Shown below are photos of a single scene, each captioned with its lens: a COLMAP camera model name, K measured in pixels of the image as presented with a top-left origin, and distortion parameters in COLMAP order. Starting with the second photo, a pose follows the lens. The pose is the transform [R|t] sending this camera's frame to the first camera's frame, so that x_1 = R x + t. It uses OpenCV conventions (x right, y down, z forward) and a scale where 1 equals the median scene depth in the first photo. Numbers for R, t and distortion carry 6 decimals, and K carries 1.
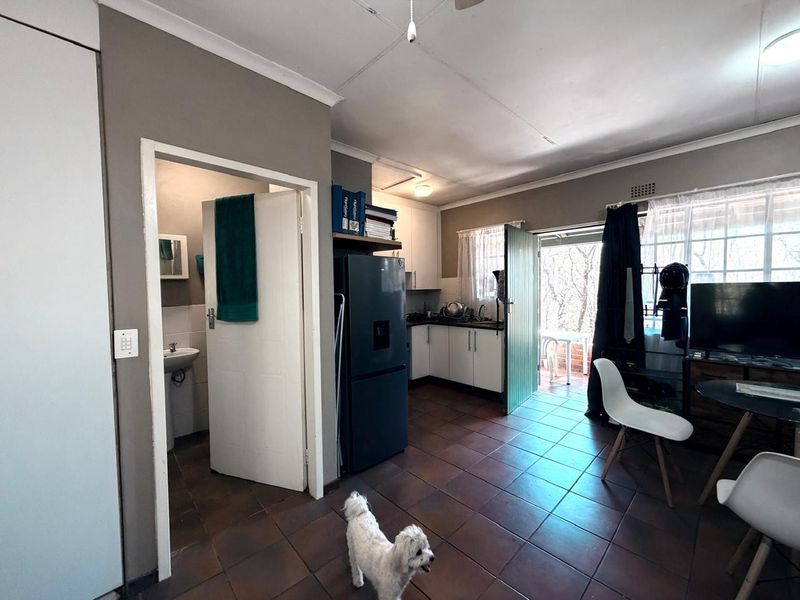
lens RADIAL K [[316.8, 0, 400.0], [0, 316.8, 300.0], [0, 0, 1]] dist [-0.001920, 0.000201]
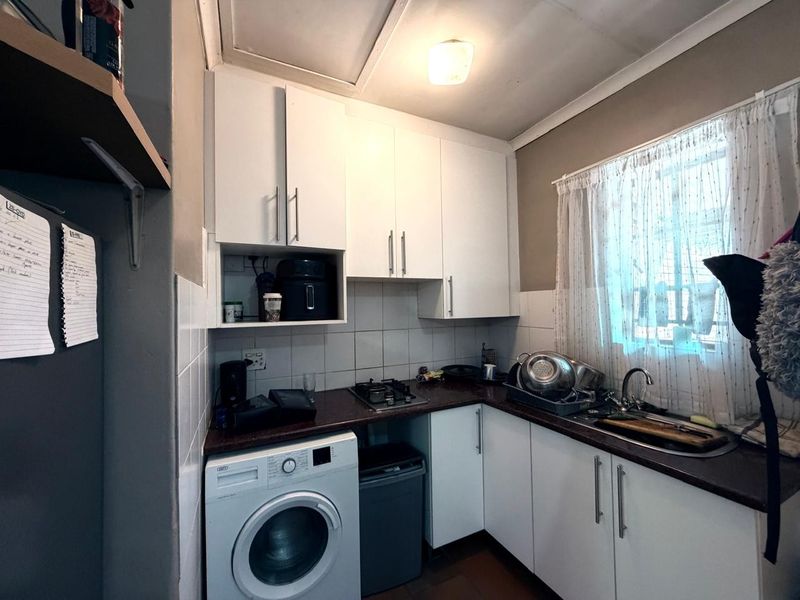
lens RADIAL K [[316.8, 0, 400.0], [0, 316.8, 300.0], [0, 0, 1]] dist [-0.001920, 0.000201]
pose [[0.955155, -0.005446, -0.296055, 0.112797], [-0.012471, 0.998204, -0.058599, -0.032321], [0.295842, 0.059663, 0.953372, 0.565953]]
